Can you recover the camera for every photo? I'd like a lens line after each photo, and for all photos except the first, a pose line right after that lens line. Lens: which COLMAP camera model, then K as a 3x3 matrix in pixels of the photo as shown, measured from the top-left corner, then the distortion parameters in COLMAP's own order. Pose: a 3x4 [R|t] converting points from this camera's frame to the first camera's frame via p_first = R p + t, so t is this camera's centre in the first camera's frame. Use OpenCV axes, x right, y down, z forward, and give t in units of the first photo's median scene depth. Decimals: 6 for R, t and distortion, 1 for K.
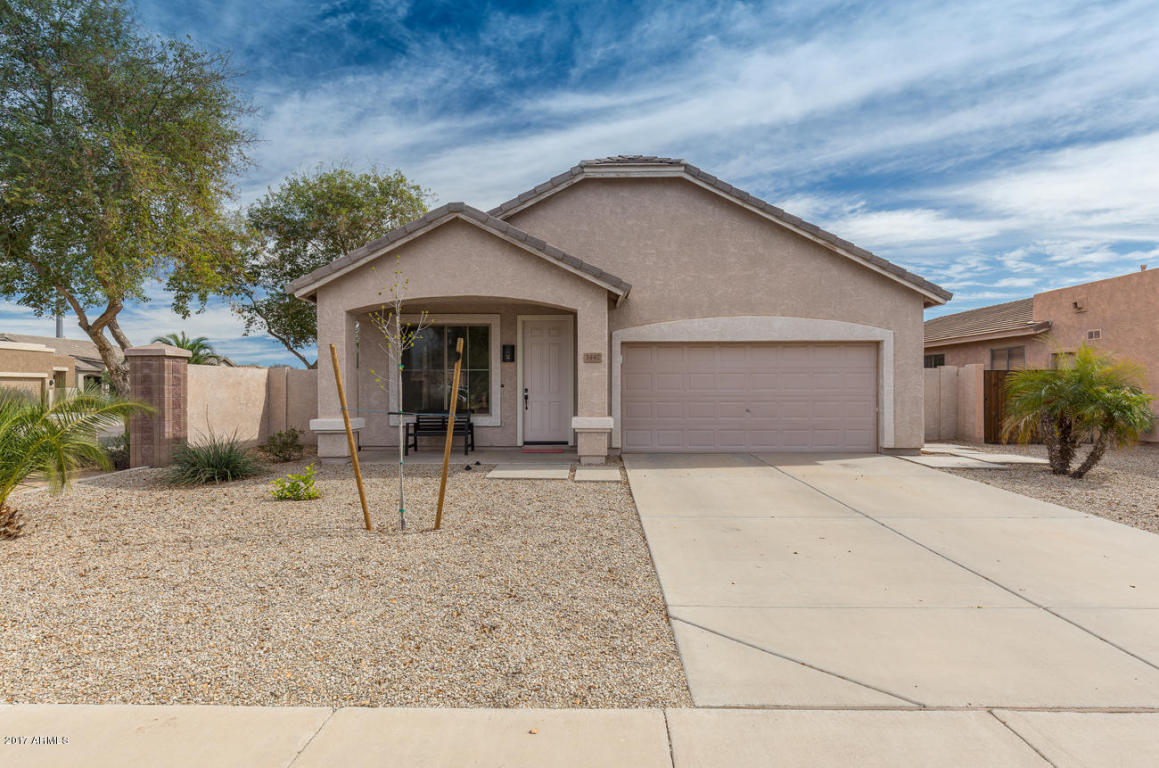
lens RADIAL K [[521.6, 0, 581.3], [0, 521.6, 388.5], [0, 0, 1]] dist [0.001091, -0.000174]
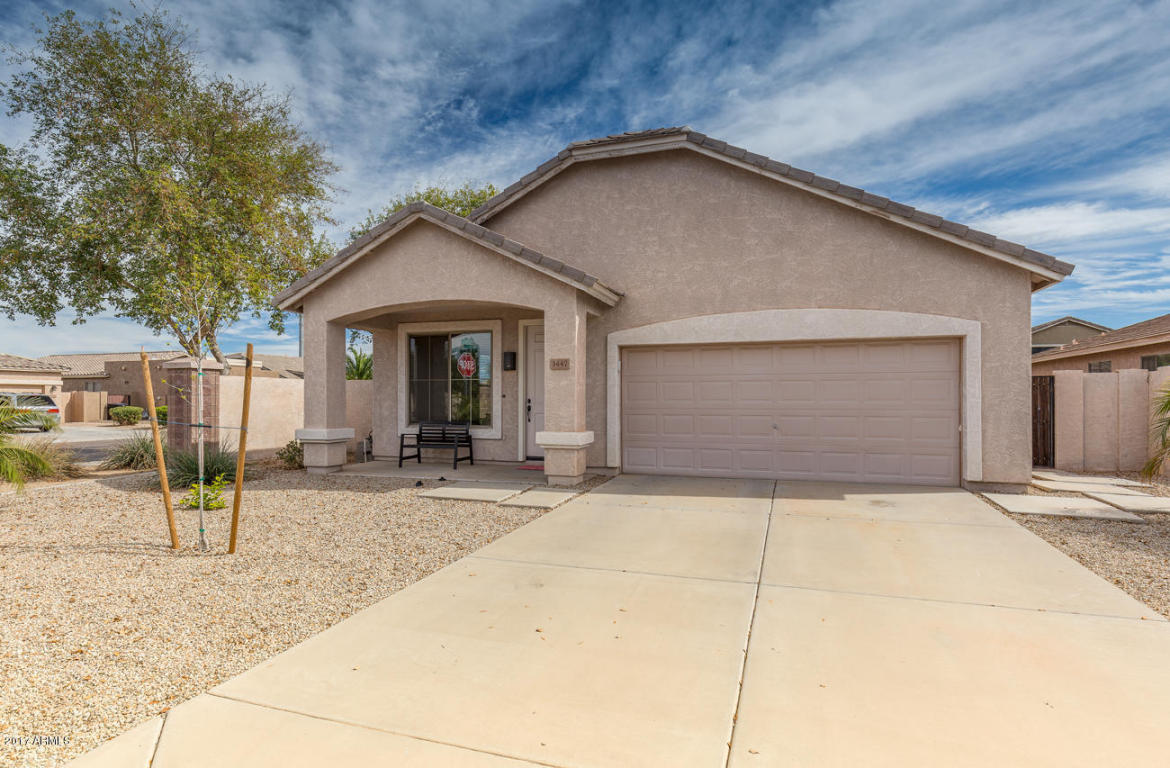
lens RADIAL K [[539.5, 0, 571.7], [0, 539.5, 397.4], [0, 0, 1]] dist [0.000771, 0.000122]
pose [[0.962685, 0.001756, -0.270618, 0.247553], [-0.002464, 0.999994, -0.002276, -0.000918], [0.270612, 0.002858, 0.962684, 0.113439]]
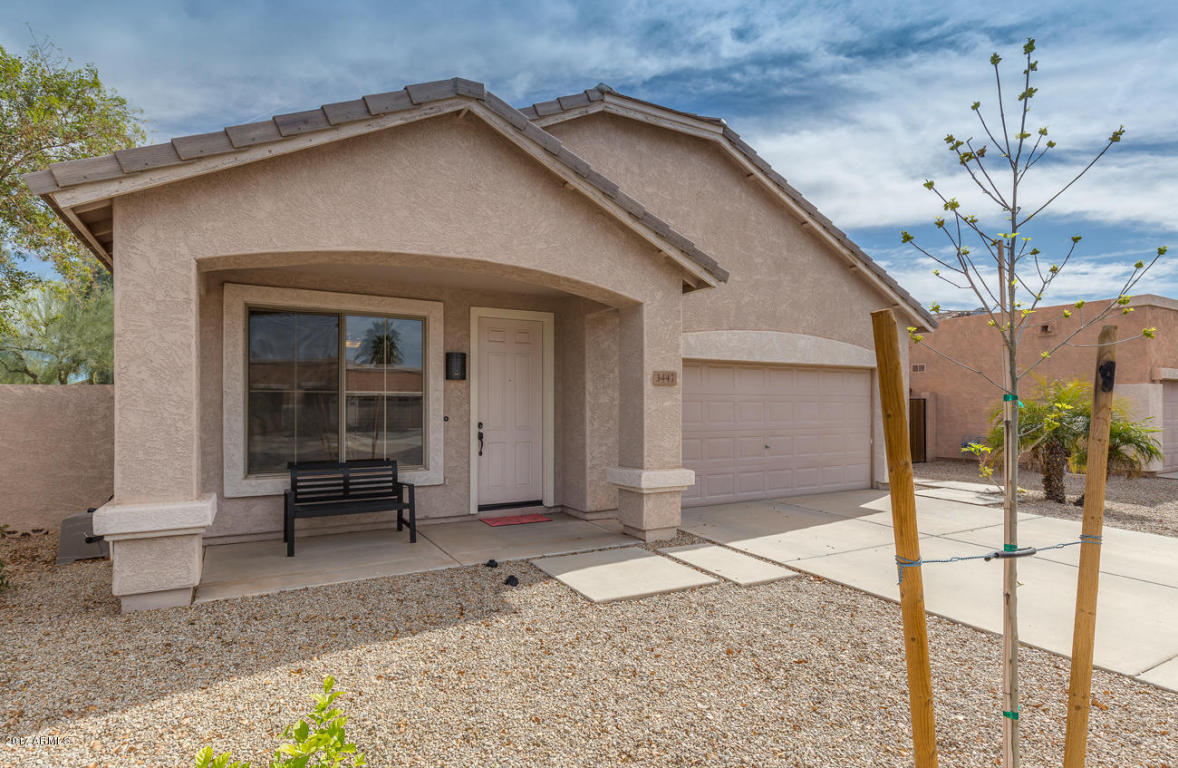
lens RADIAL K [[547.5, 0, 599.1], [0, 547.5, 406.1], [0, 0, 1]] dist [-0.002364, 0.000154]
pose [[0.883741, 0.002628, 0.467969, -0.320834], [0.000110, 0.999983, -0.005823, -0.017578], [-0.467976, 0.005198, 0.883726, 0.373921]]
